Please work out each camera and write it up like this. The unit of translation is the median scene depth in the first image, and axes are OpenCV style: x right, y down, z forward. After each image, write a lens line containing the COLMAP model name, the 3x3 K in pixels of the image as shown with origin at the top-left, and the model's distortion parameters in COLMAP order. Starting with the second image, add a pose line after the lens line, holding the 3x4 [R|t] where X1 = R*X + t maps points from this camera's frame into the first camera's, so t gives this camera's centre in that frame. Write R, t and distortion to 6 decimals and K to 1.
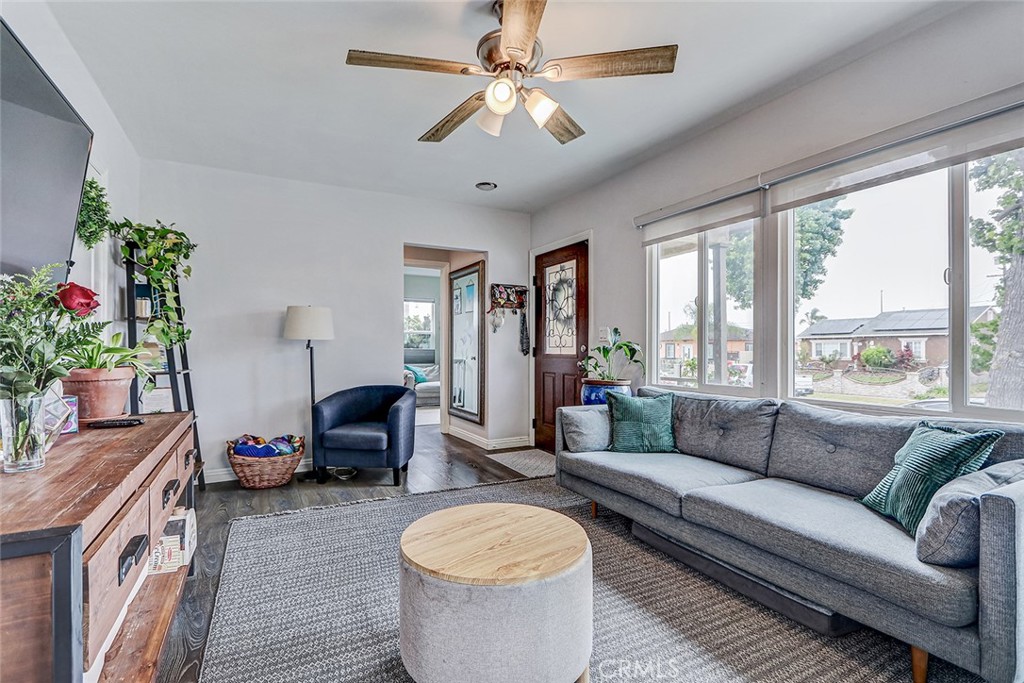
lens RADIAL K [[462.1, 0, 512.0], [0, 462.1, 341.5], [0, 0, 1]] dist [0.000019, 0.000307]
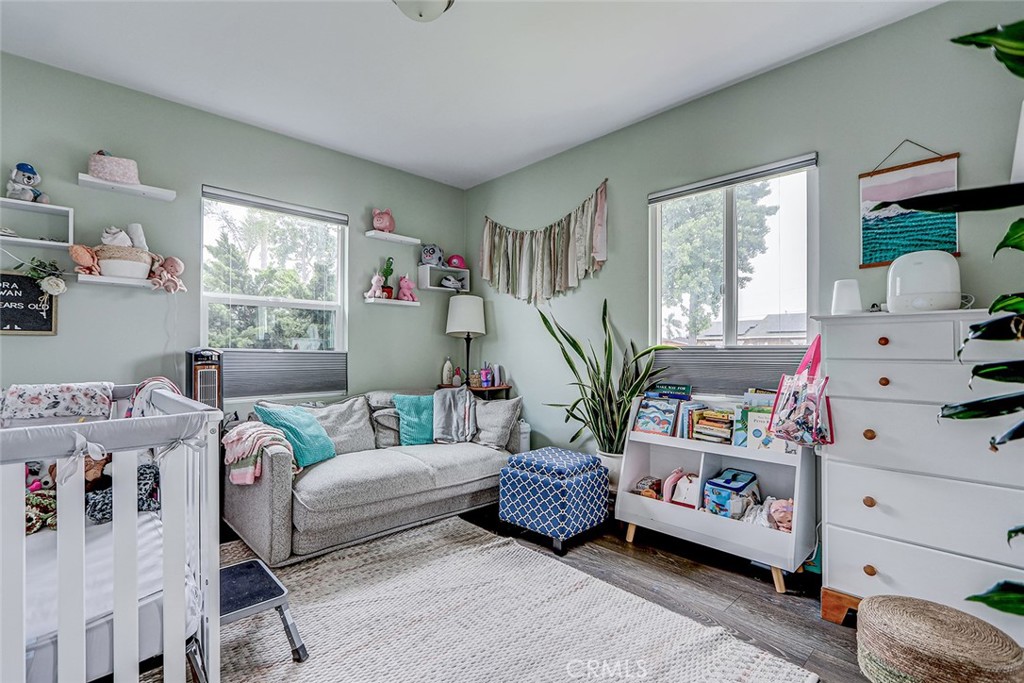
lens RADIAL K [[462.1, 0, 512.0], [0, 462.1, 341.5], [0, 0, 1]] dist [0.000019, 0.000307]
pose [[0.966629, 0.004591, 0.256139, -0.108716], [-0.003897, 0.999987, -0.003217, 0.008723], [-0.256150, 0.002111, 0.966635, 0.492143]]
